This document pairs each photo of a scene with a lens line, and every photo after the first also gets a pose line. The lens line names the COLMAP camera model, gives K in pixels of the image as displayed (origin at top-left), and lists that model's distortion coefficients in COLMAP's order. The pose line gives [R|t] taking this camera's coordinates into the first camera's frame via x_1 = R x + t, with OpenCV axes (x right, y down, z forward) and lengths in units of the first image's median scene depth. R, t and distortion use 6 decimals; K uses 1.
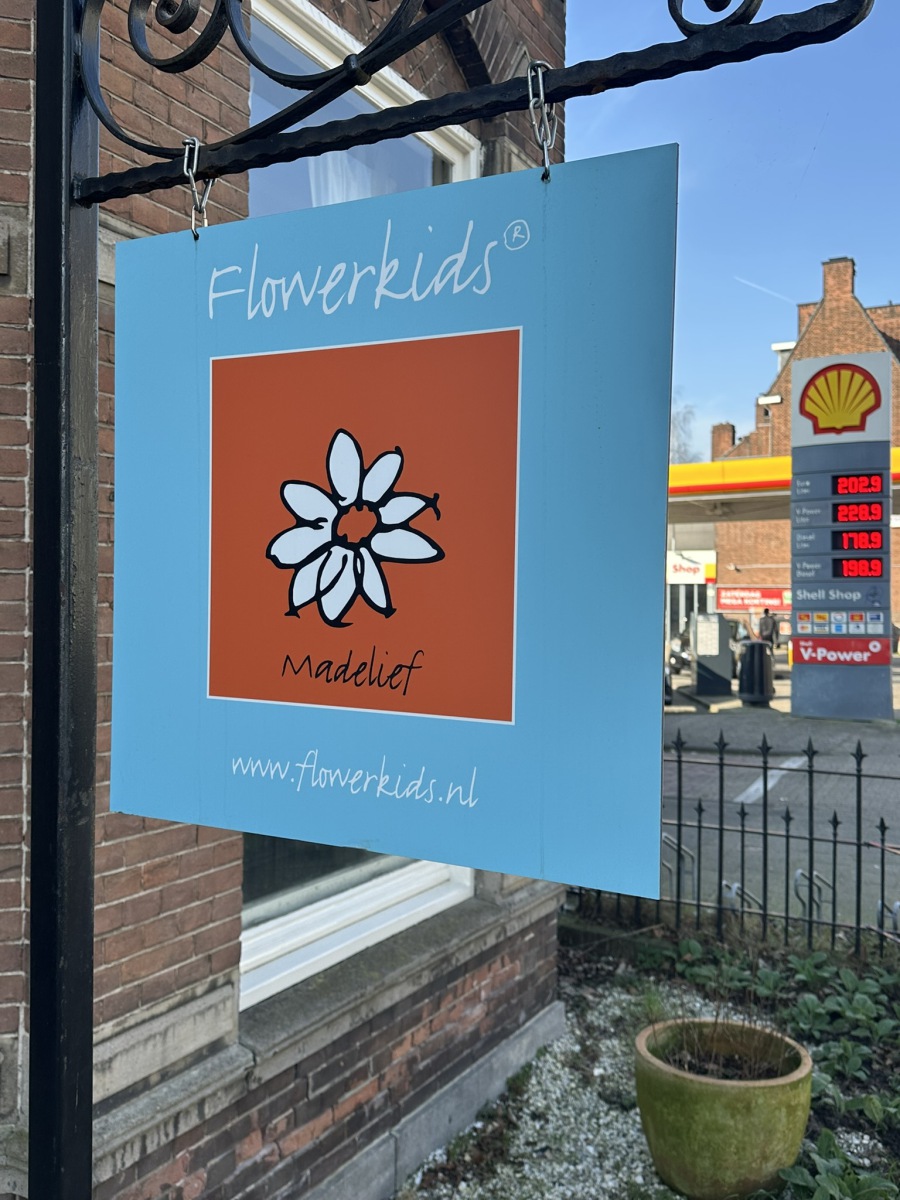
lens RADIAL K [[1088.7, 0, 450.6], [0, 1088.7, 602.2], [0, 0, 1]] dist [0.002214, 0.000000]
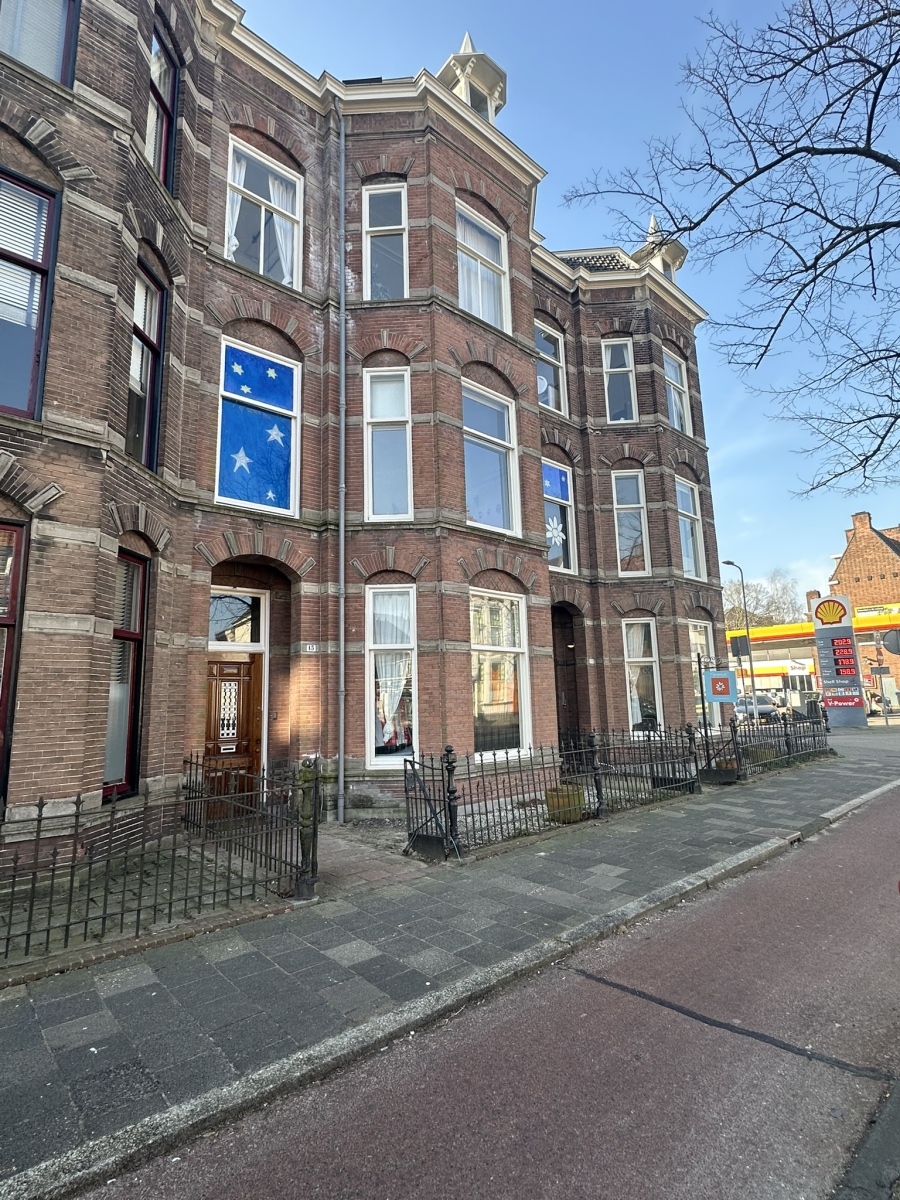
lens RADIAL K [[593.7, 0, 449.1], [0, 593.7, 596.2], [0, 0, 1]] dist [-0.000644, -0.000051]
pose [[0.942706, -0.087257, -0.322011, -0.077962], [0.034373, 0.985458, -0.166405, -0.003705], [0.331848, 0.145802, 0.931997, -0.774468]]
